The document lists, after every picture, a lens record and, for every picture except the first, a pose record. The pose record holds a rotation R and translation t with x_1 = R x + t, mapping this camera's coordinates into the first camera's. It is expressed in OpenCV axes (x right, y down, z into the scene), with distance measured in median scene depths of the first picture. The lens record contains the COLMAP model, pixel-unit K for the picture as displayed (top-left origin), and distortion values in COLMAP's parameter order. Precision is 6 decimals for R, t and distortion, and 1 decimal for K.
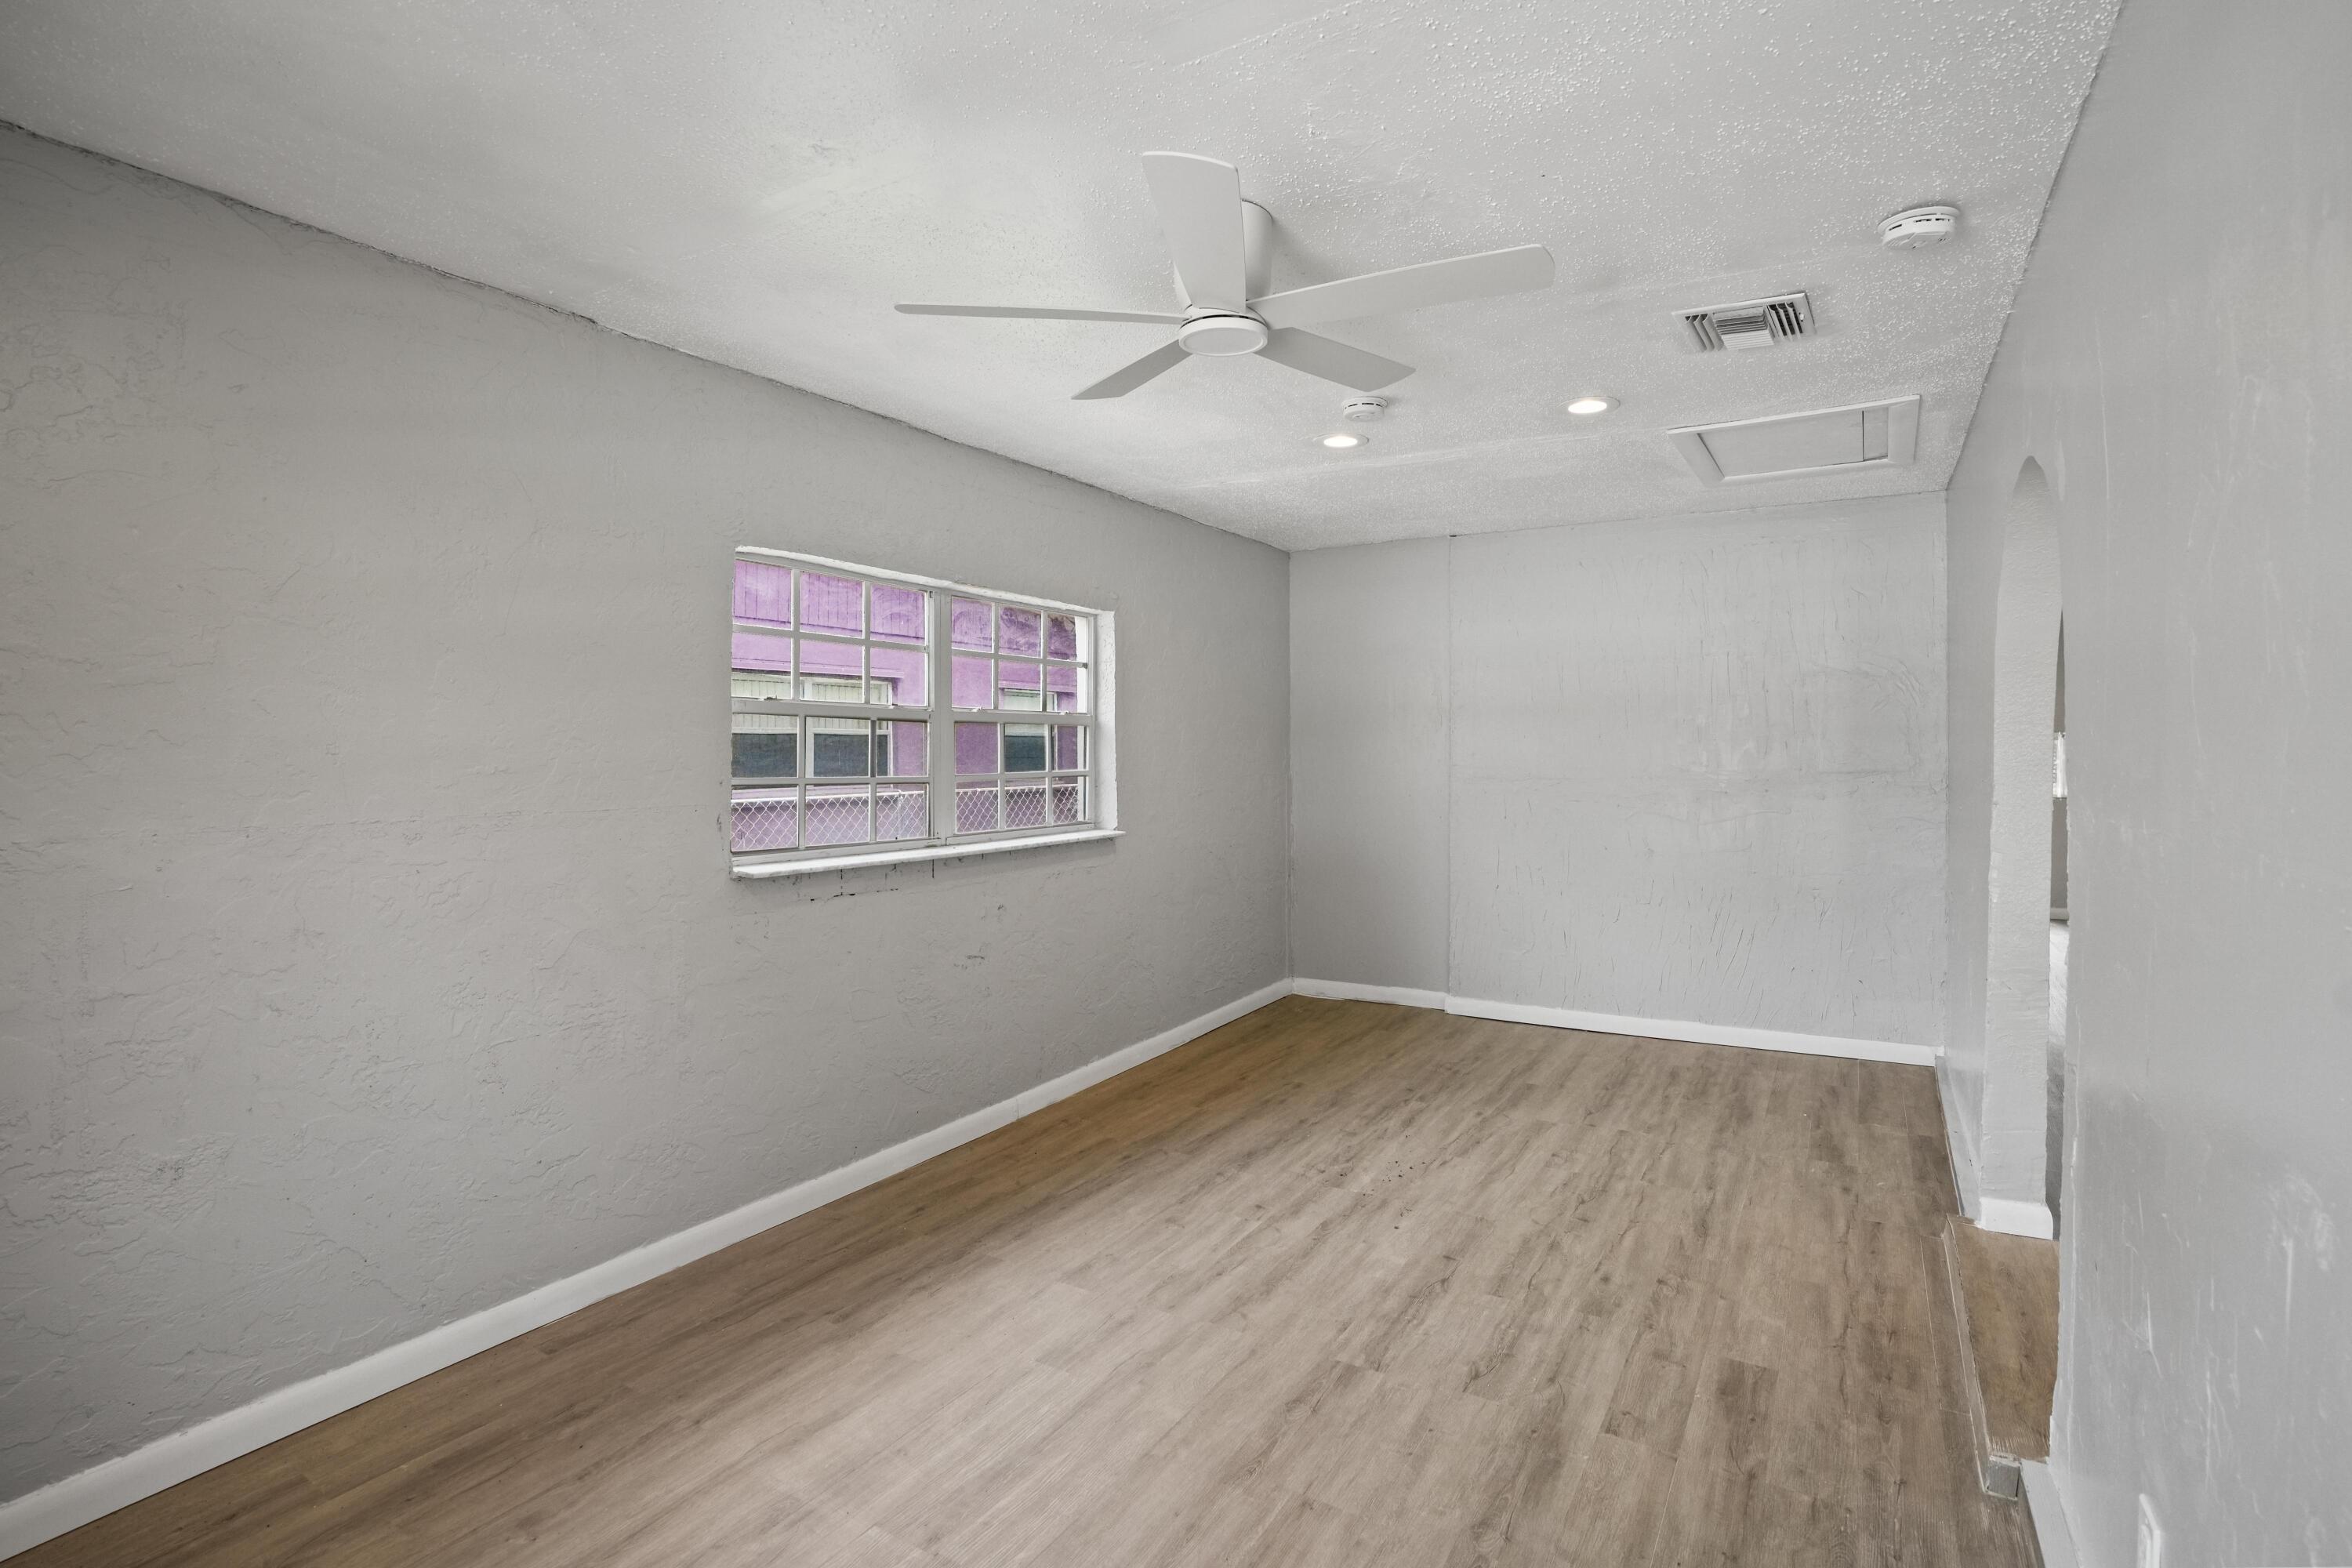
lens RADIAL K [[1095.9, 0, 1189.9], [0, 1095.9, 763.0], [0, 0, 1]] dist [-0.070999, 0.028337]
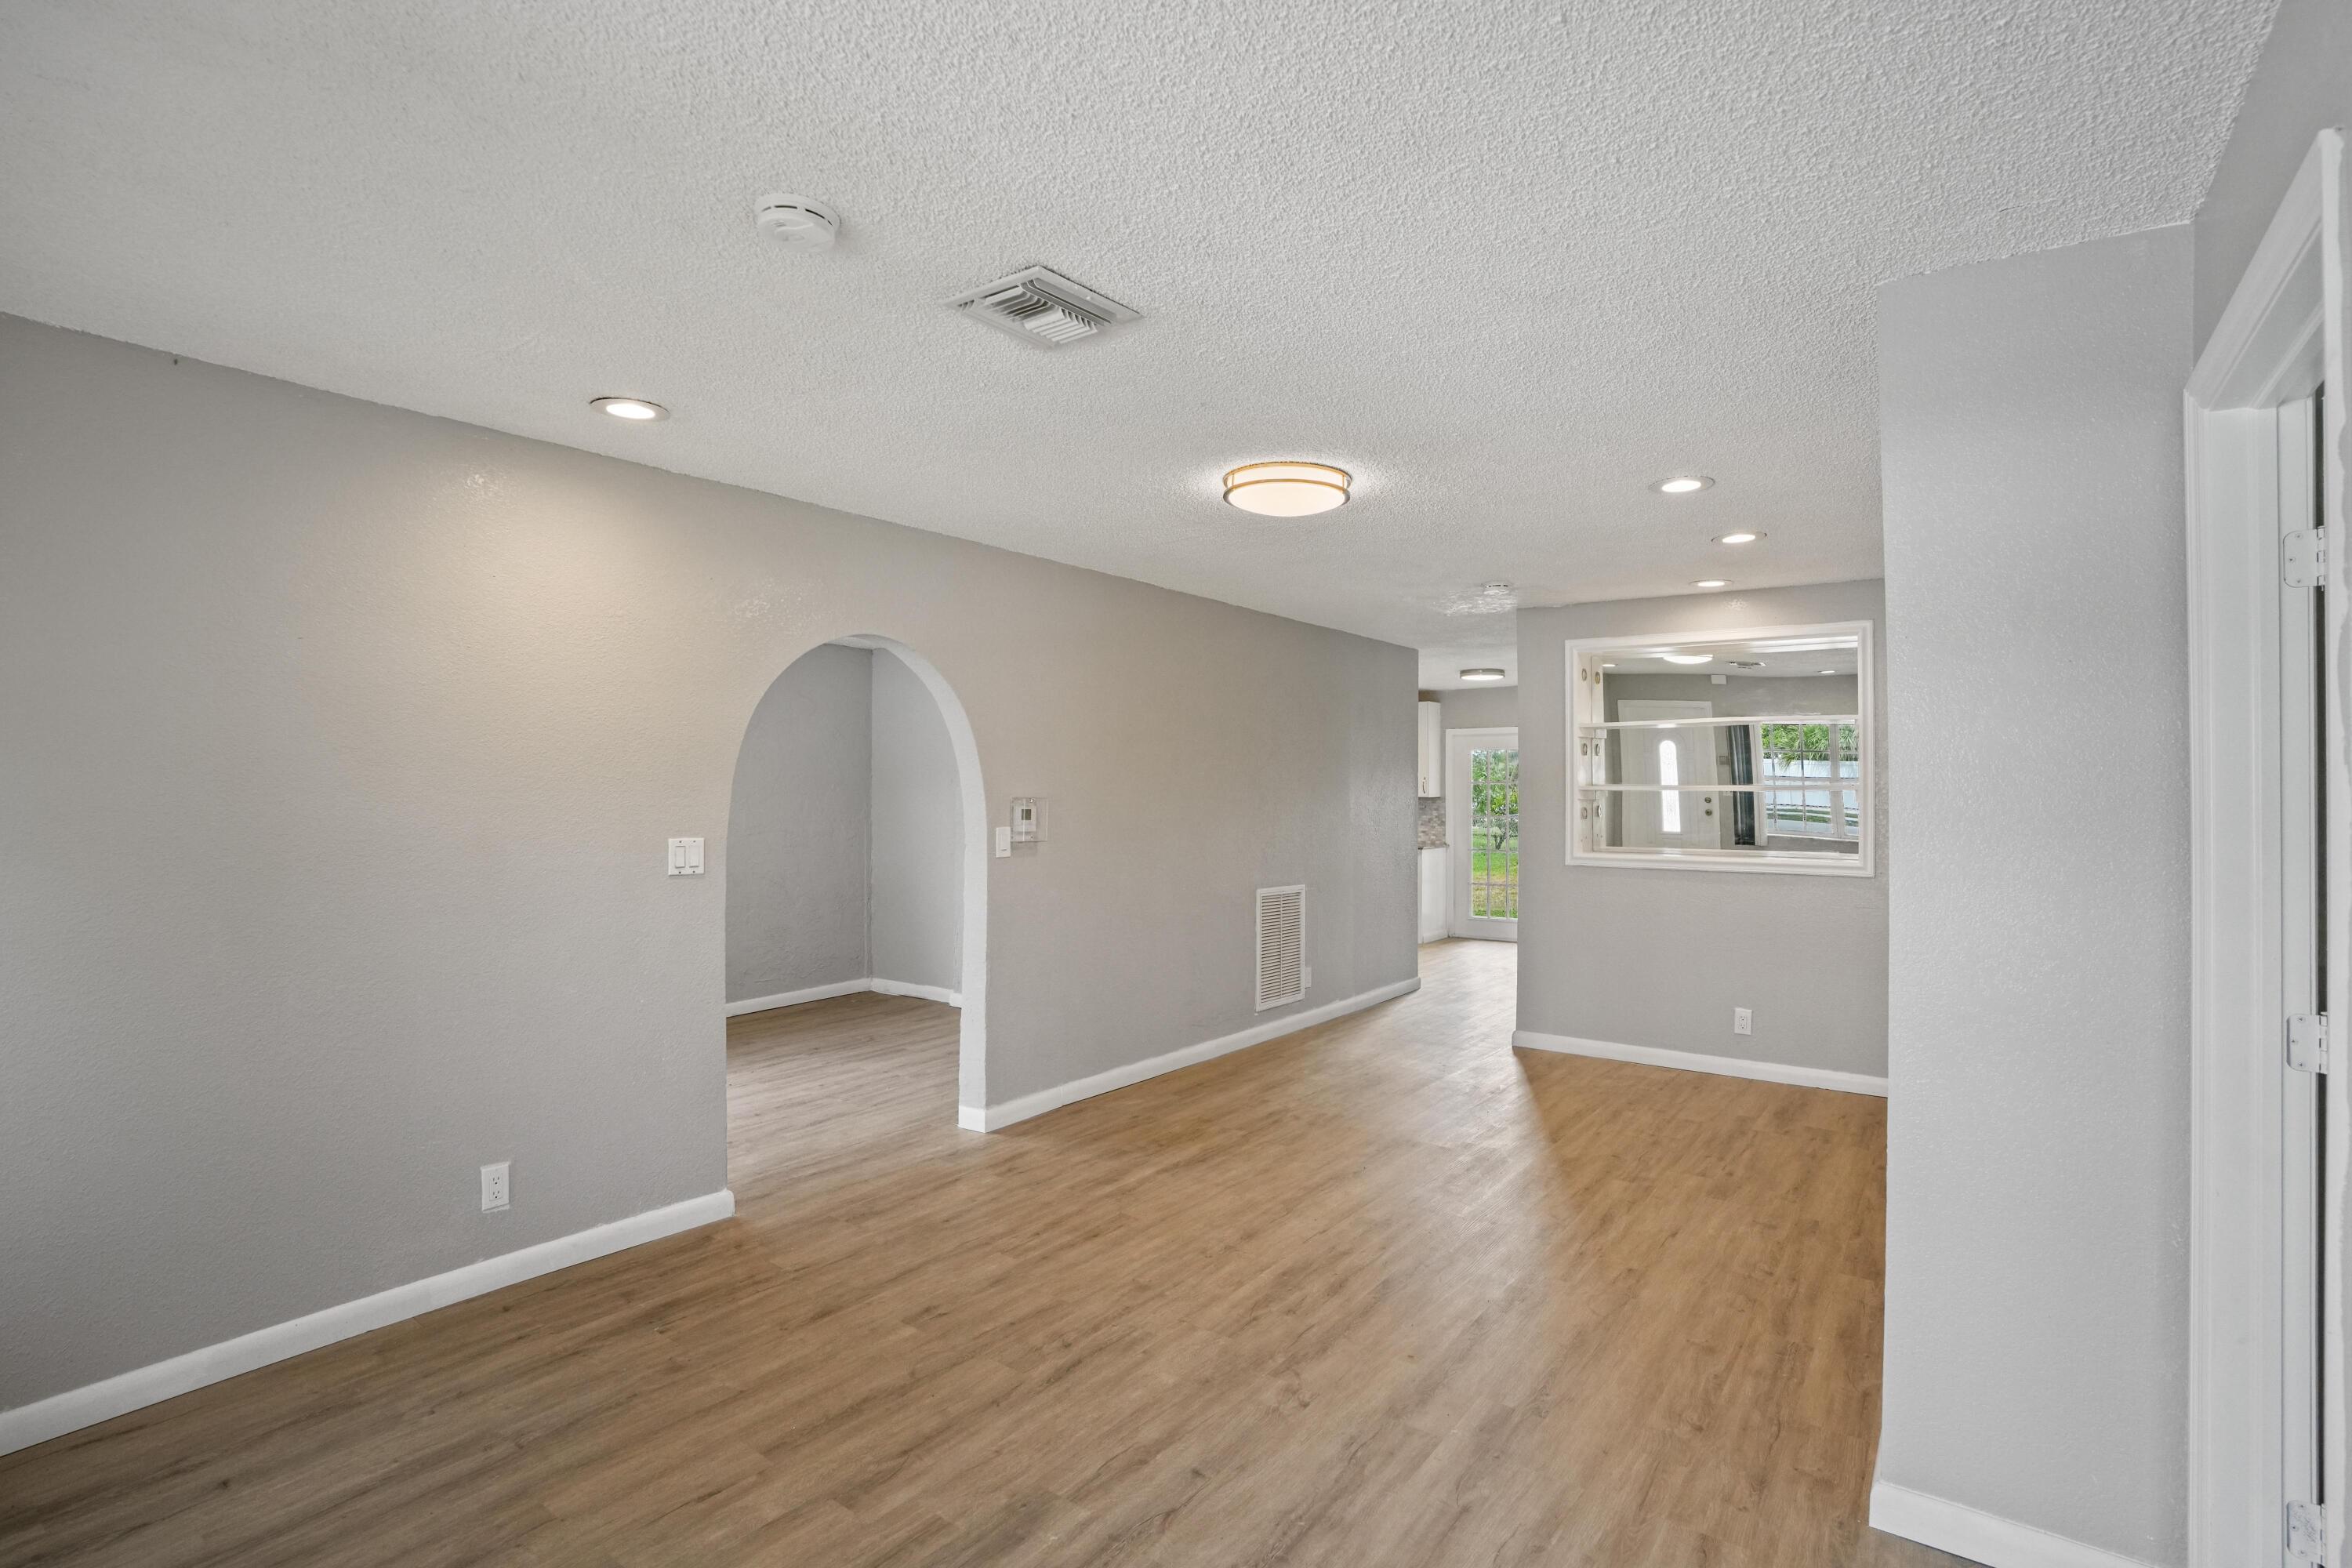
lens RADIAL K [[1095.9, 0, 1189.9], [0, 1095.9, 763.0], [0, 0, 1]] dist [-0.070999, 0.028337]
pose [[0.996897, 0.001158, -0.078709, 1.035329], [-0.004133, 0.999283, -0.037640, -0.017092], [0.078609, 0.037848, 0.996187, -0.462559]]
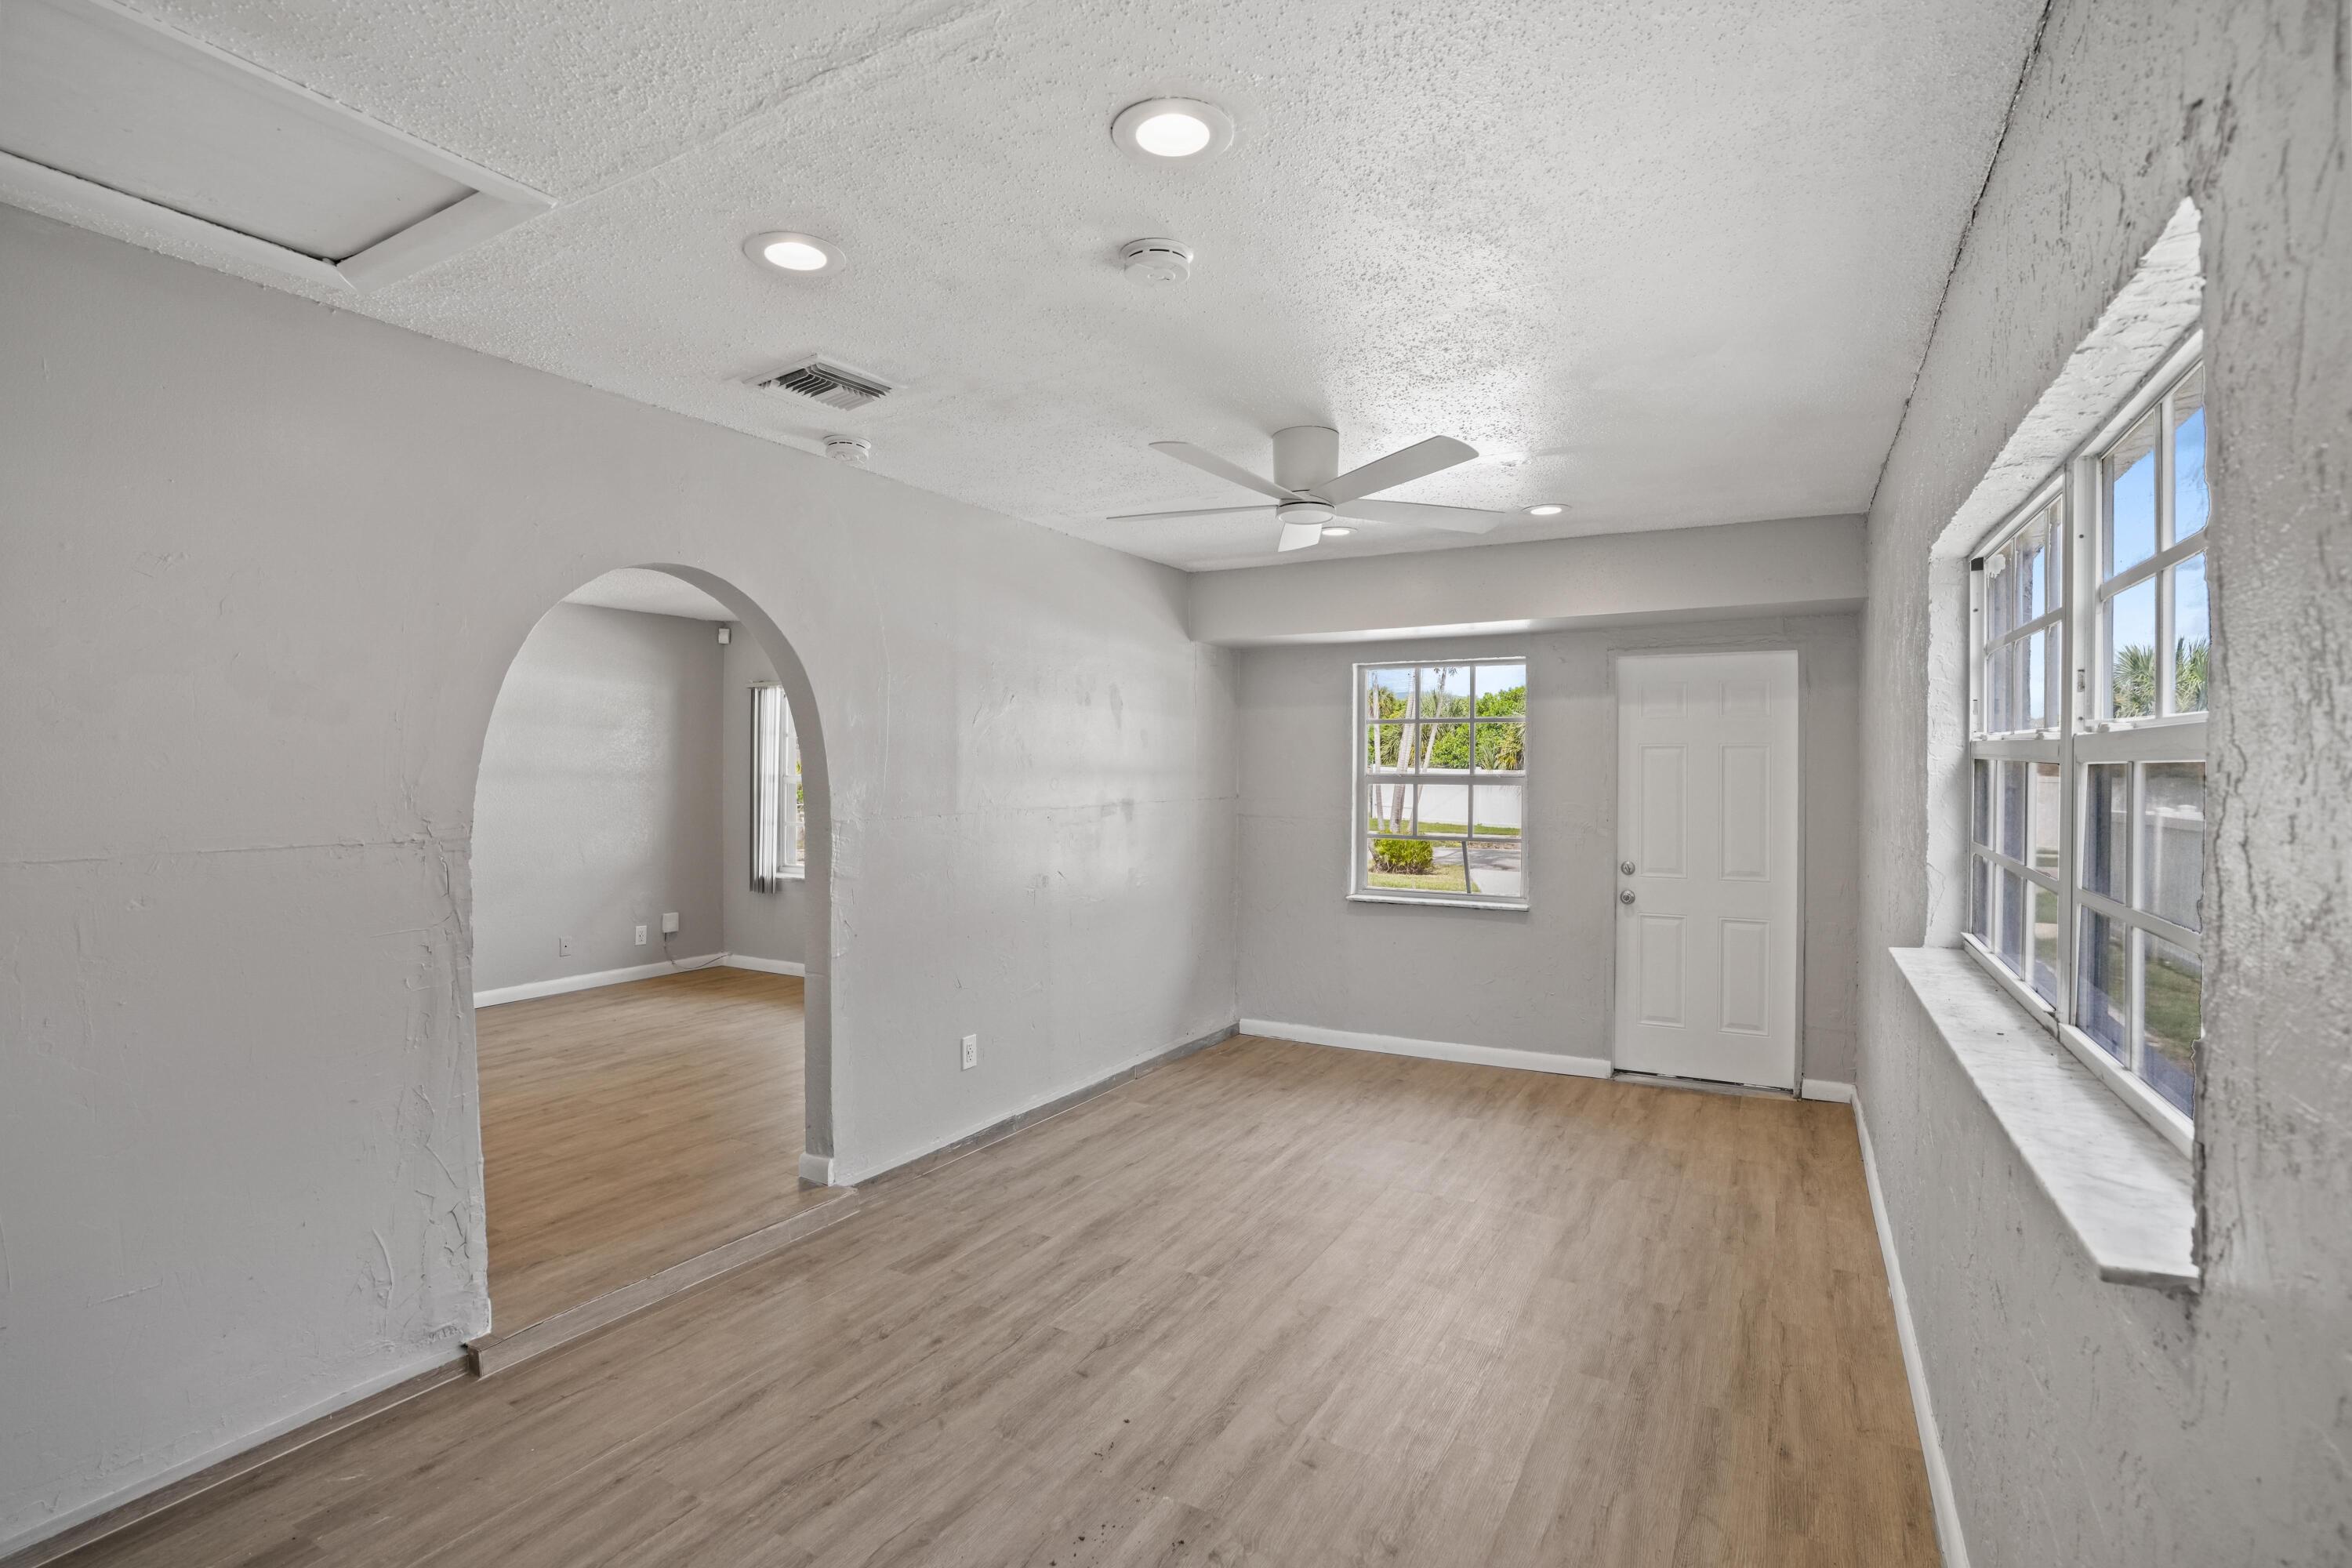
lens RADIAL K [[1095.9, 0, 1189.9], [0, 1095.9, 763.0], [0, 0, 1]] dist [-0.070999, 0.028337]
pose [[-0.998661, -0.002085, -0.051682, 0.175303], [-0.002764, 0.999911, 0.013070, -0.047898], [0.051650, 0.013195, -0.998578, 1.656161]]
